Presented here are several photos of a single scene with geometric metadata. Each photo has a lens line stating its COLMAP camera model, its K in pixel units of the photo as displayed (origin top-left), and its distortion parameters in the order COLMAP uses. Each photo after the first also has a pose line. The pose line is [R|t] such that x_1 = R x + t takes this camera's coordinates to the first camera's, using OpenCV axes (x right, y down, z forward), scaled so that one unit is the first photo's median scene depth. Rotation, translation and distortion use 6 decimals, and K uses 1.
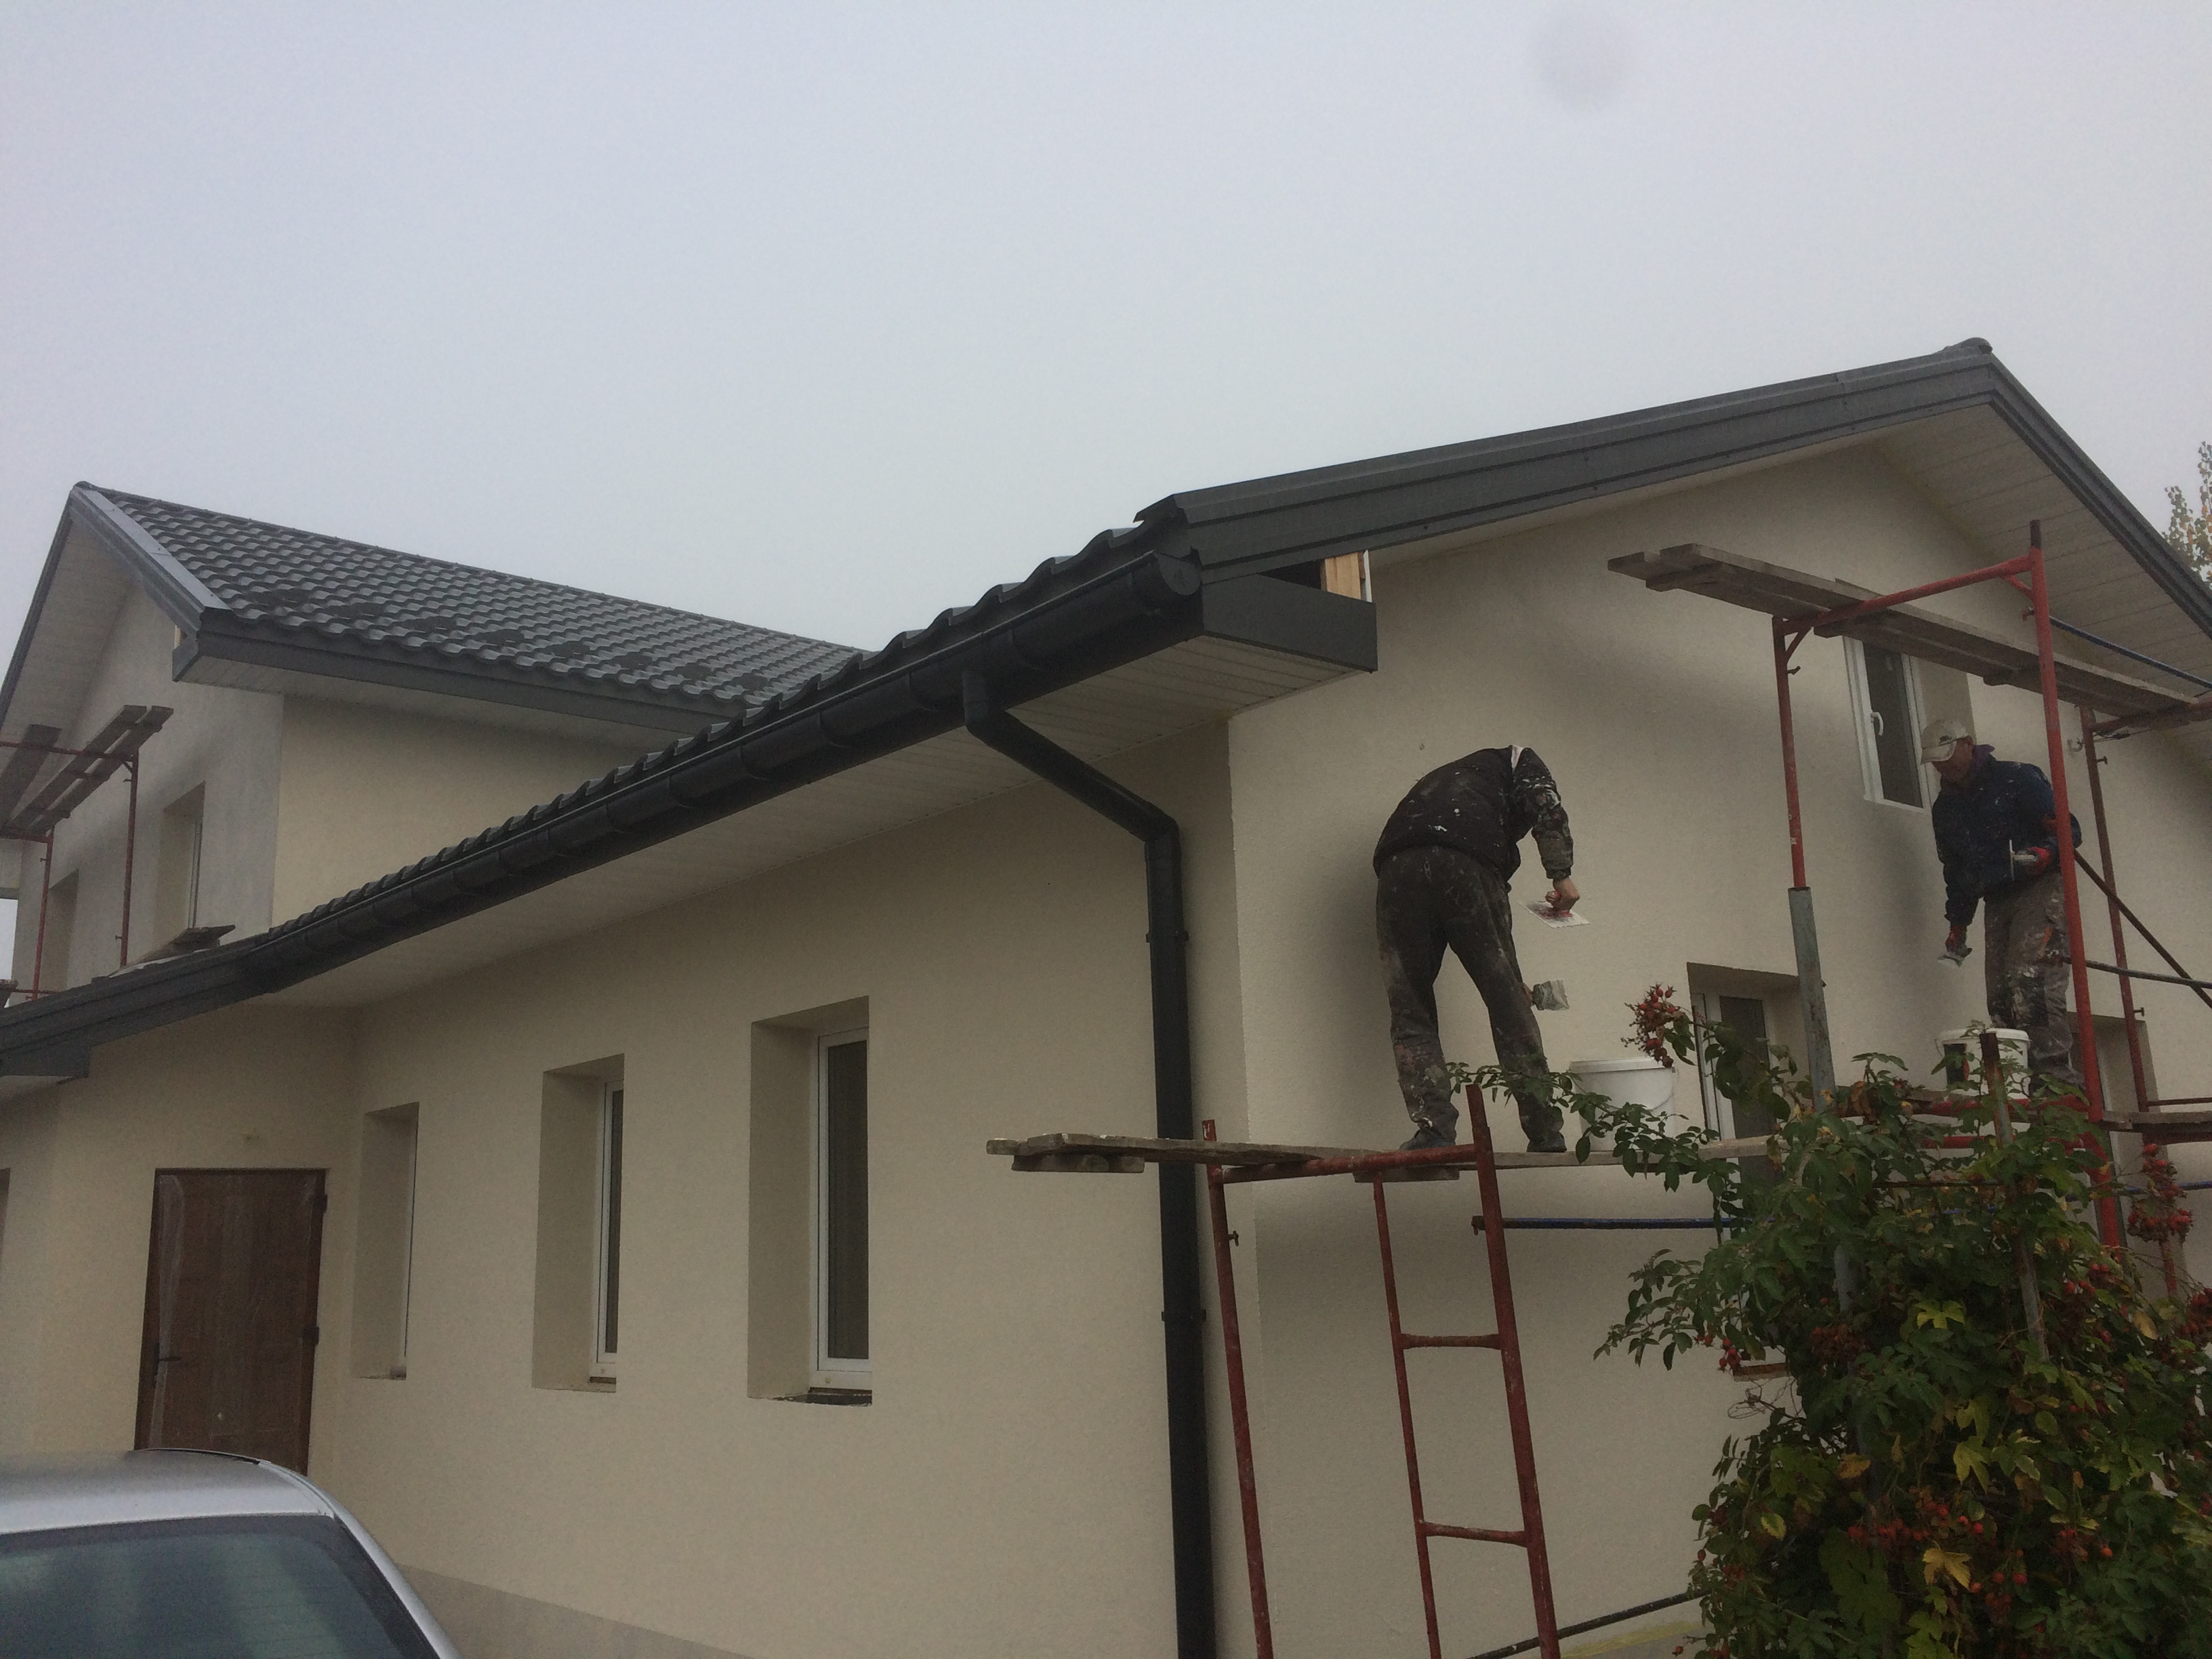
lens RADIAL K [[1904.9, 0, 1174.0], [0, 1904.9, 876.4], [0, 0, 1]] dist [0.066413, -0.197748]
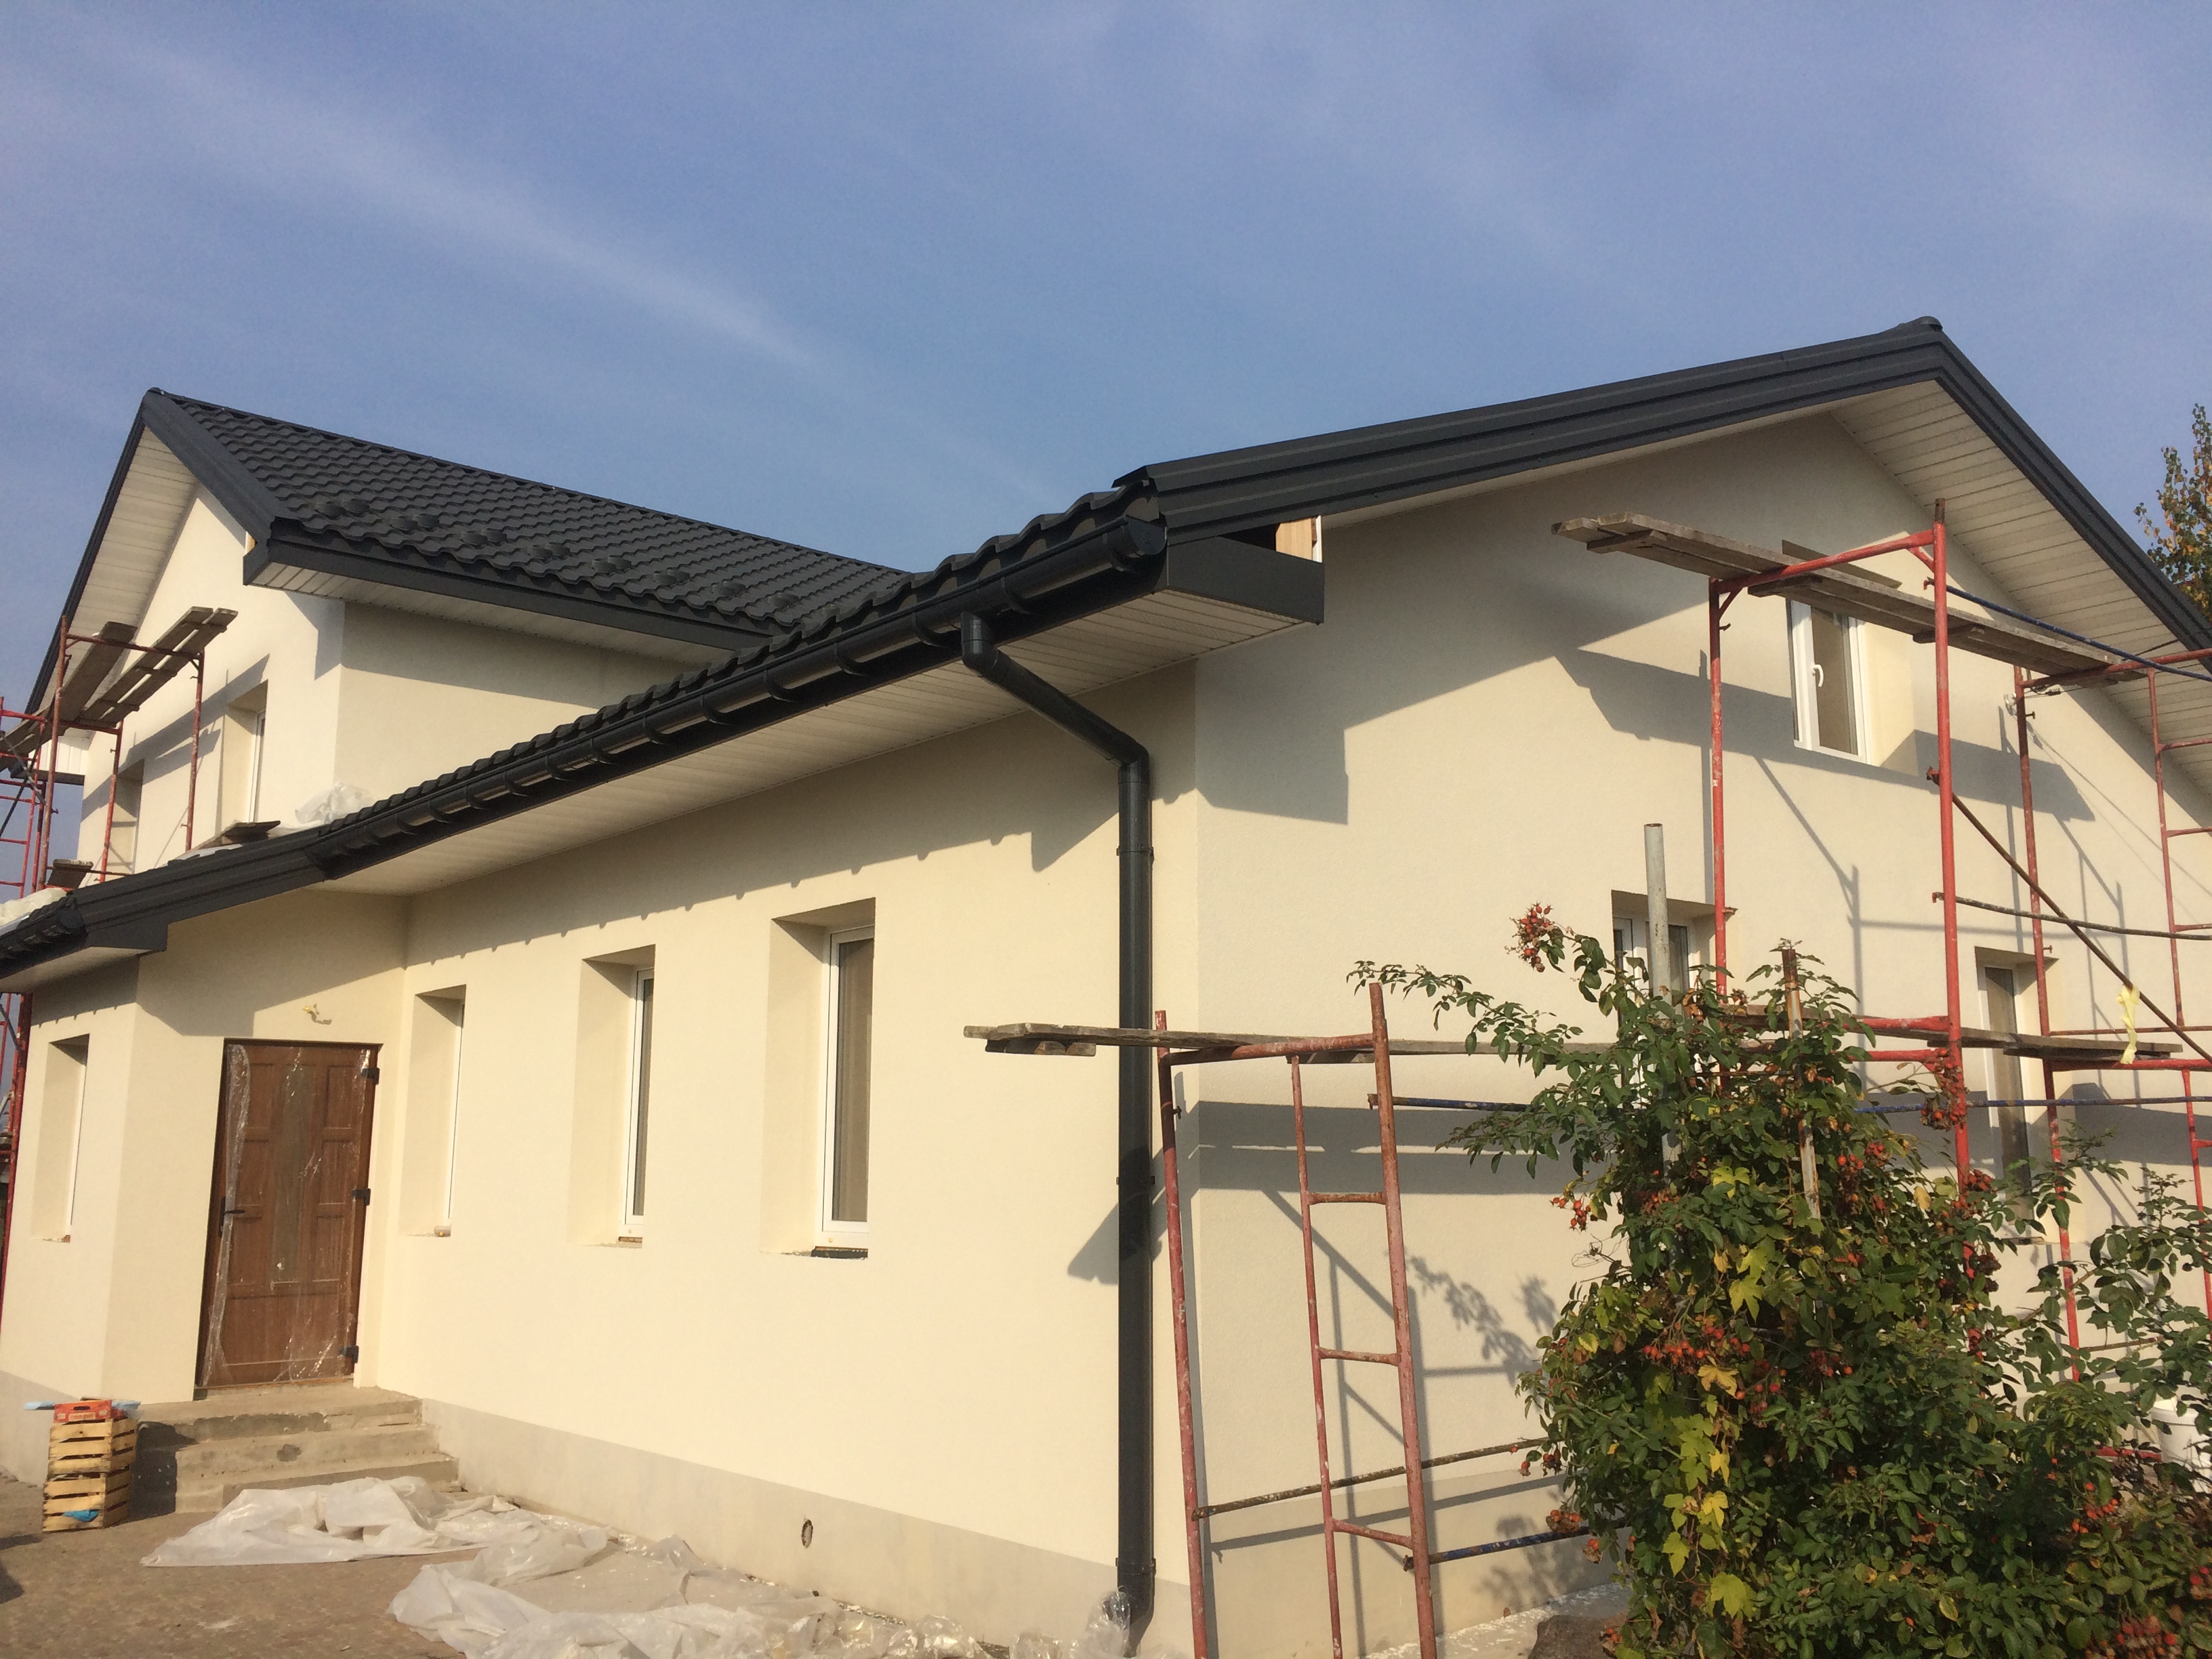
lens RADIAL K [[2001.6, 0, 1106.0], [0, 2001.6, 829.5], [0, 0, 1]] dist [0.001634, 0.001716]
pose [[0.997952, 0.031783, -0.055506, 0.046048], [-0.030914, 0.999387, 0.016446, 0.000011], [0.055995, -0.014697, 0.998323, -0.193421]]
